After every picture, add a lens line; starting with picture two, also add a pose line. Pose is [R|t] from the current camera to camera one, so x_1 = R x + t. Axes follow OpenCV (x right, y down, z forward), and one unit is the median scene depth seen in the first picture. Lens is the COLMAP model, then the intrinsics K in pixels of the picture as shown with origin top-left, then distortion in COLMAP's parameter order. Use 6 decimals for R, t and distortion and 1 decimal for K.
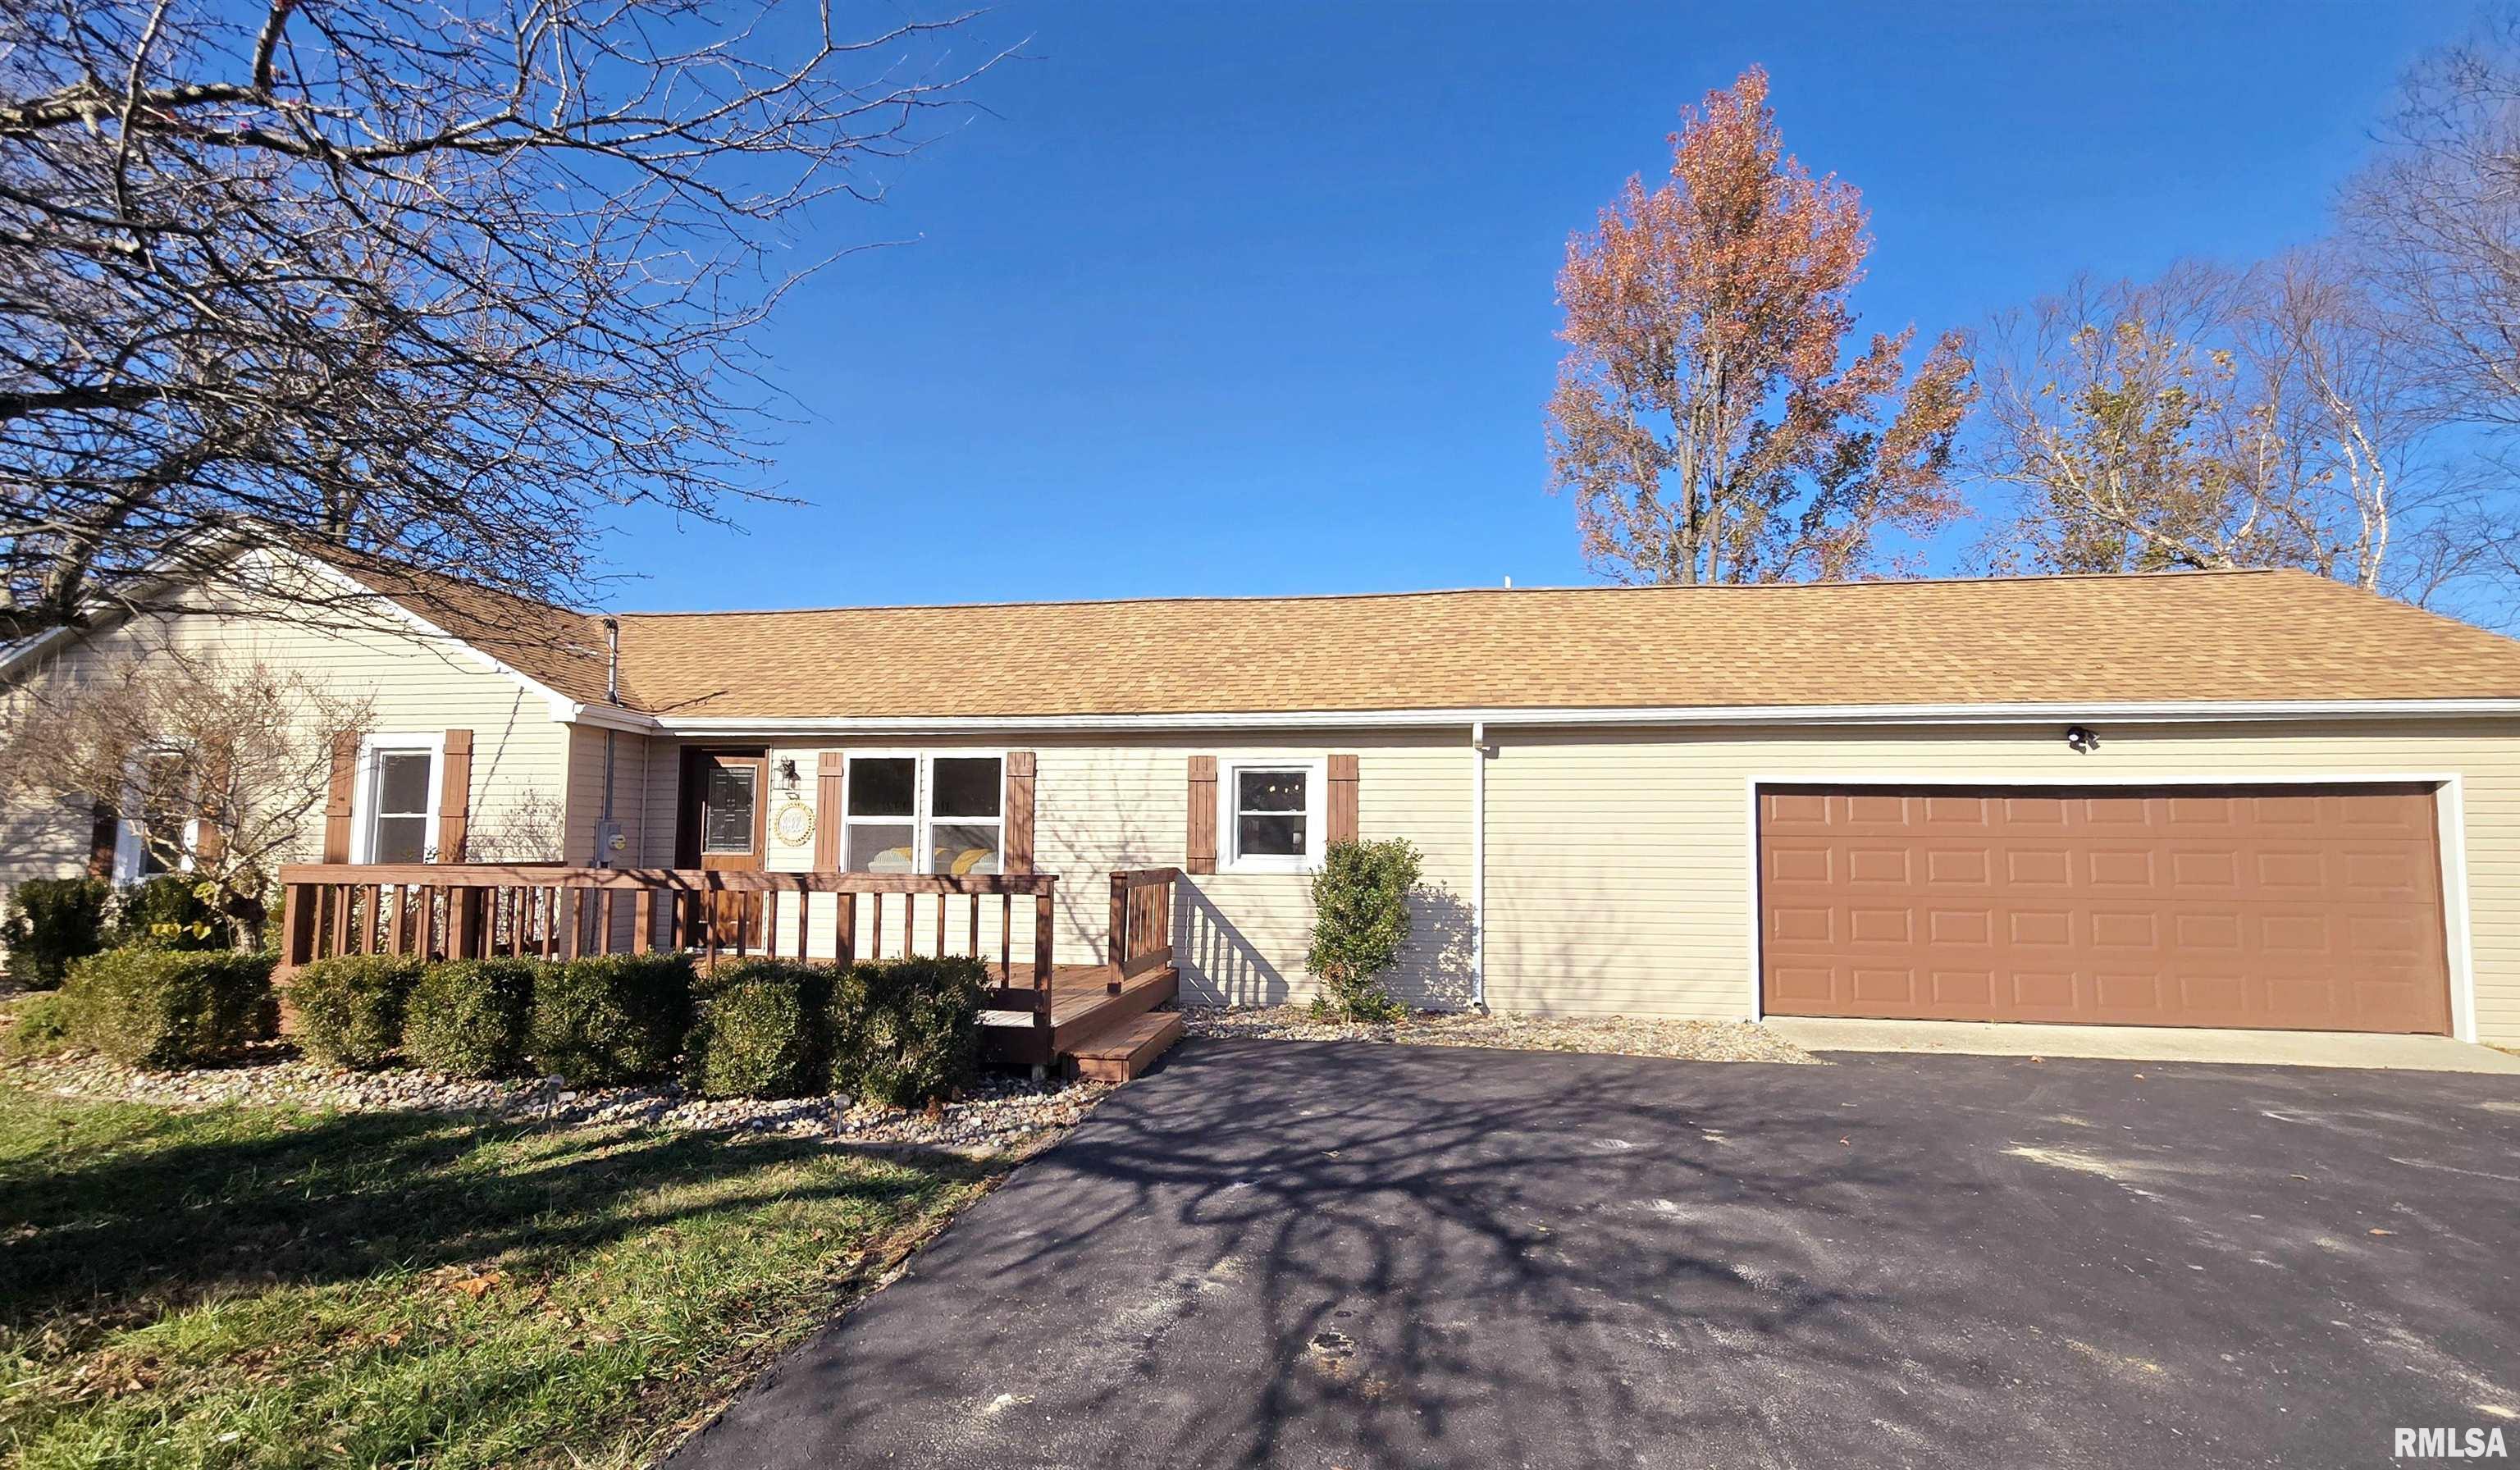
lens RADIAL K [[1076.9, 0, 1258.0], [0, 1076.9, 757.6], [0, 0, 1]] dist [-0.002464, 0.000047]
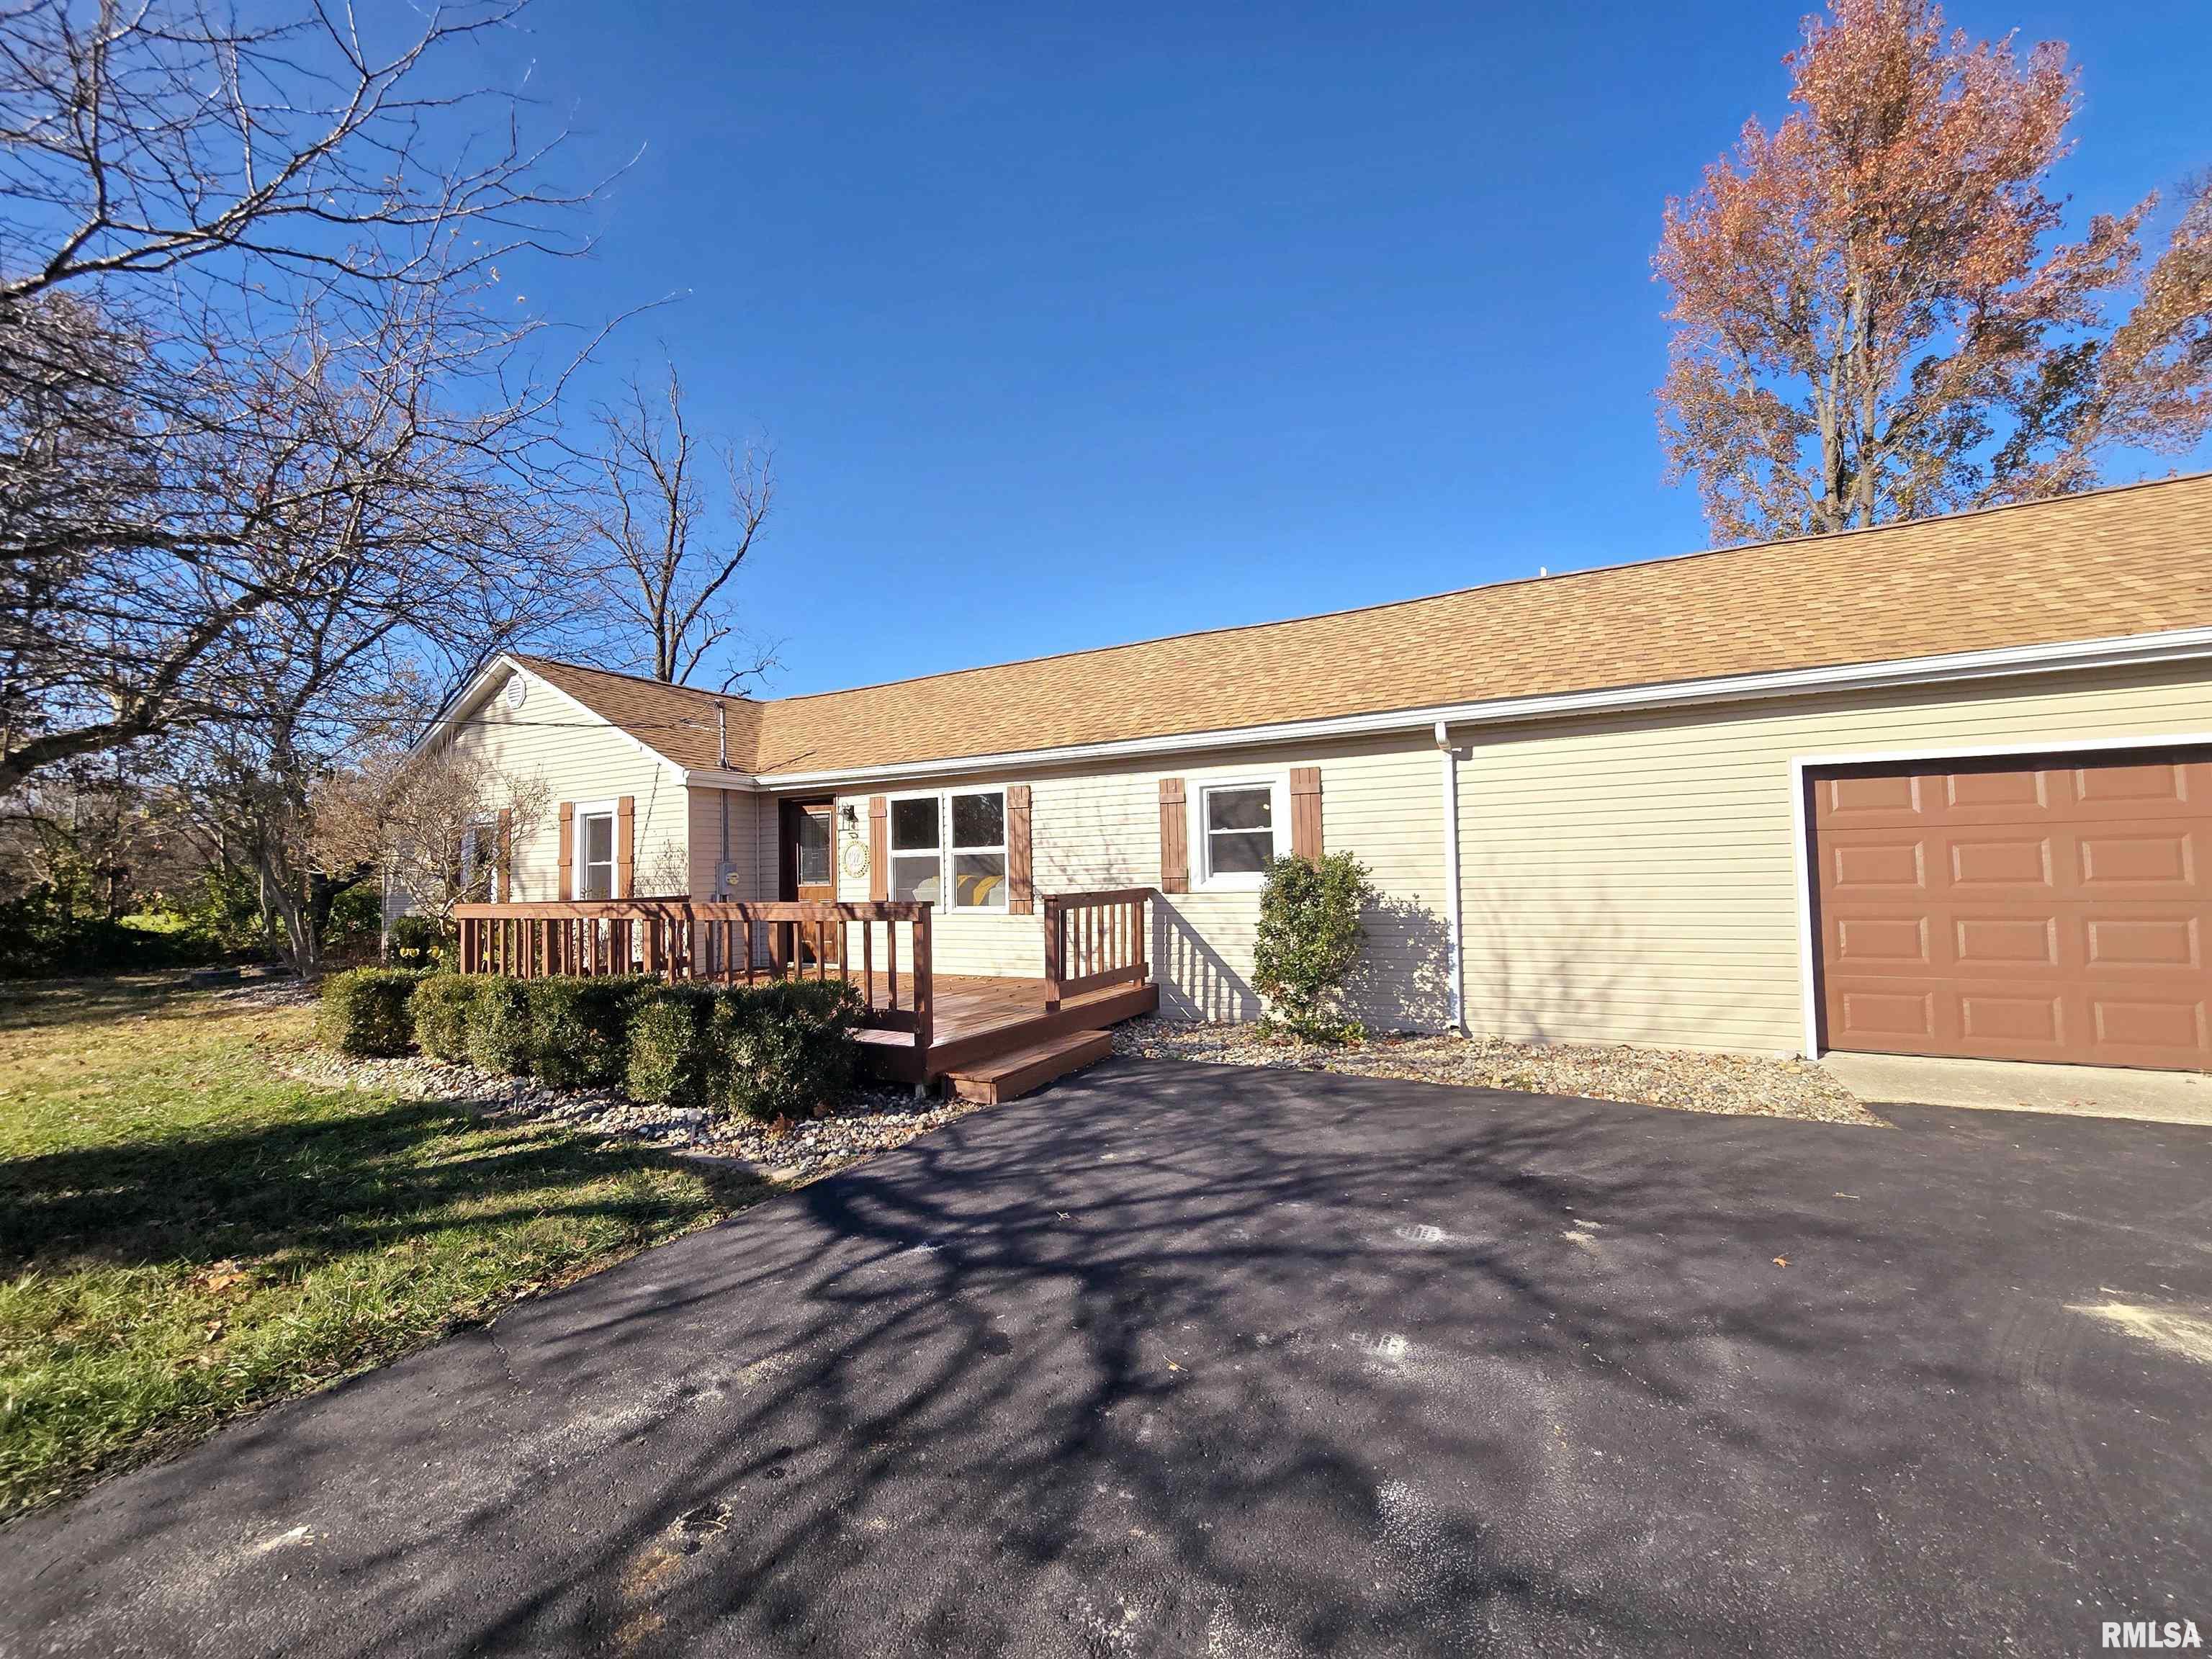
lens RADIAL K [[910.7, 0, 1104.2], [0, 910.7, 820.7], [0, 0, 1]] dist [-0.000284, 0.000865]
pose [[0.939017, -0.050859, -0.340088, 0.182961], [0.061911, 0.997845, 0.021716, 0.015656], [0.338251, -0.041447, 0.940143, 0.160278]]
